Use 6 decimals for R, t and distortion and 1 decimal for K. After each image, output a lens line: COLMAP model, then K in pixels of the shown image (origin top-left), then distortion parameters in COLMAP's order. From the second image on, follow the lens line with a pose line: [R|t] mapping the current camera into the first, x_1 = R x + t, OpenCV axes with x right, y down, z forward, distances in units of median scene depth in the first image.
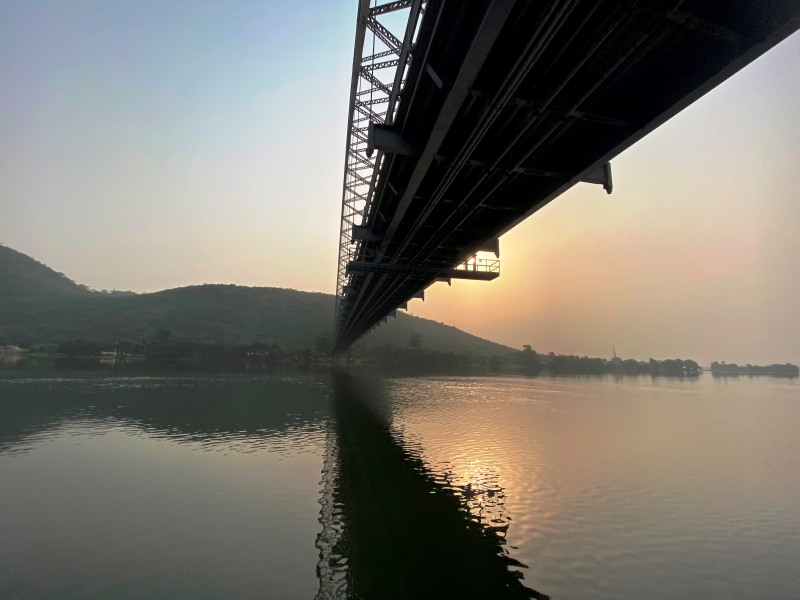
lens RADIAL K [[328.1, 0, 400.0], [0, 328.1, 300.0], [0, 0, 1]] dist [0.012909, -0.017726]
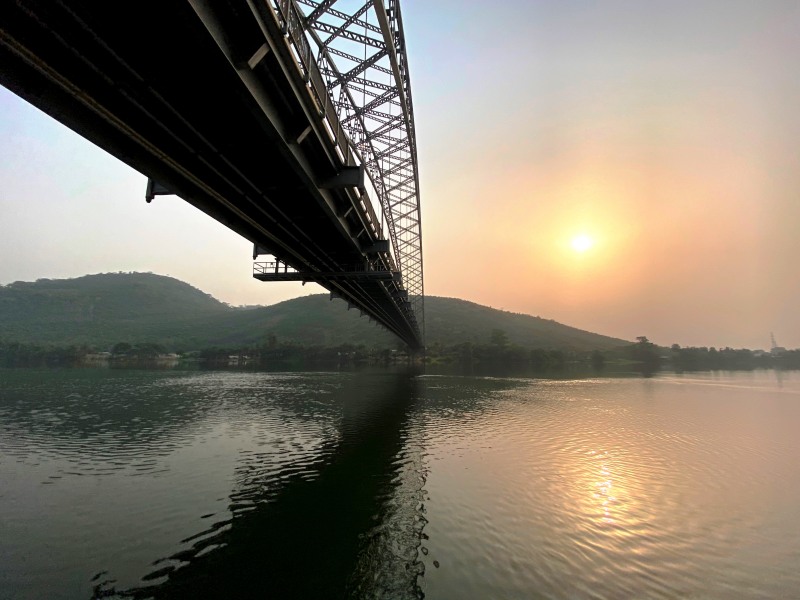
lens RADIAL K [[328.1, 0, 400.0], [0, 328.1, 300.0], [0, 0, 1]] dist [0.012909, -0.017726]
pose [[0.953956, -0.071539, -0.291291, 0.051377], [0.072732, 0.997329, -0.006746, 0.001579], [0.290996, -0.014750, 0.956611, 0.000968]]
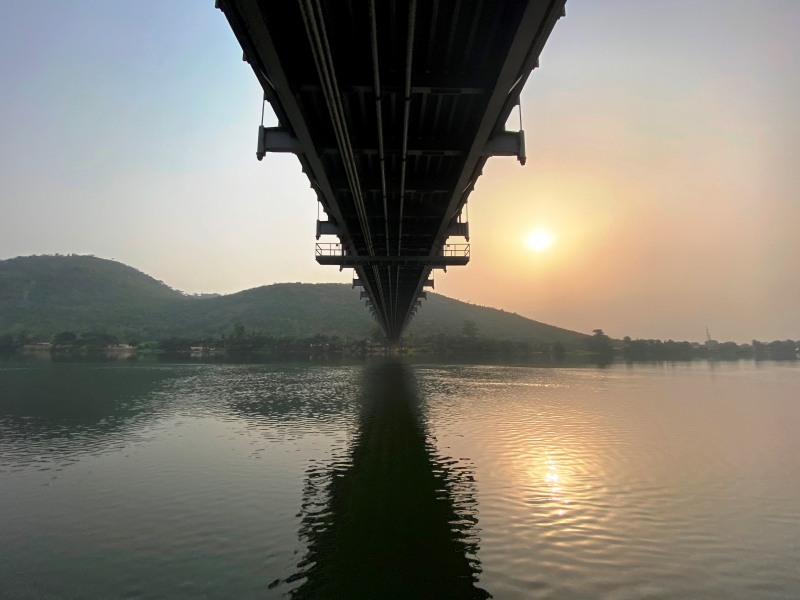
lens RADIAL K [[327.2, 0, 398.3], [0, 327.2, 300.5], [0, 0, 1]] dist [0.015064, -0.017832]
pose [[0.981211, -0.047744, -0.186939, 0.019711], [0.053925, 0.998149, 0.028114, 0.000502], [0.185250, -0.037667, 0.981969, 0.000736]]
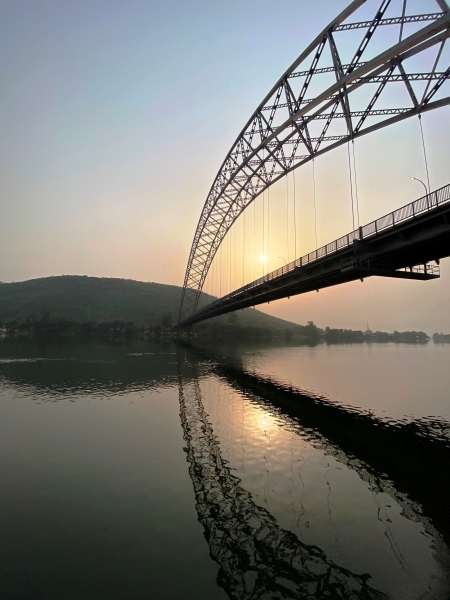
lens RADIAL K [[246.1, 0, 225.2], [0, 246.1, 297.5], [0, 0, 1]] dist [0.012909, -0.017726]
pose [[0.997330, 0.002702, 0.072980, -0.054331], [-0.005447, 0.999284, 0.037453, -0.001331], [-0.072826, -0.037751, 0.996630, -0.002180]]
